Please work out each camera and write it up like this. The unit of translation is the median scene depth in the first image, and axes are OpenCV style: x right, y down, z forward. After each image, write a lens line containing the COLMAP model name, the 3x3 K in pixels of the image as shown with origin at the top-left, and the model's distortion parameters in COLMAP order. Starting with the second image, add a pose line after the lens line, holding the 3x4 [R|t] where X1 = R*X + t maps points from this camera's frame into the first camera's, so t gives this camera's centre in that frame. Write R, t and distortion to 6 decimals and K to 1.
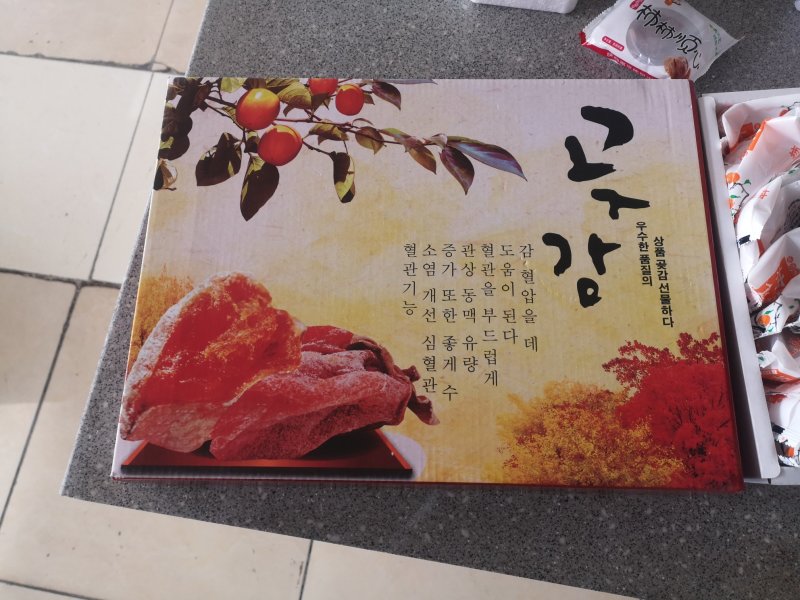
lens RADIAL K [[575.6, 0, 399.4], [0, 575.6, 300.0], [0, 0, 1]] dist [0.017292, -0.004364]
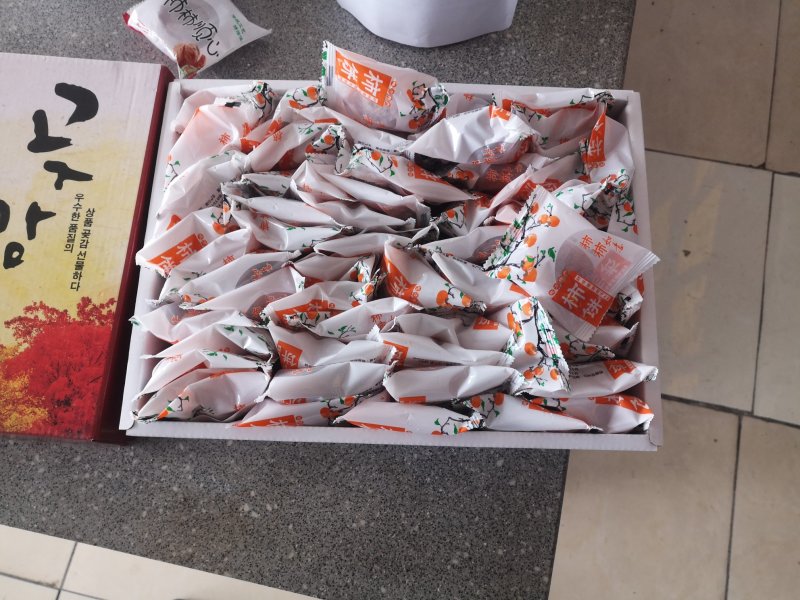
lens RADIAL K [[575.6, 0, 400.6], [0, 575.6, 299.5], [0, 0, 1]] dist [0.017292, -0.004364]
pose [[0.998175, 0.058254, 0.015902, 1.038705], [-0.058755, 0.997723, 0.033102, -0.008946], [-0.013937, -0.033976, 0.999325, -0.100243]]
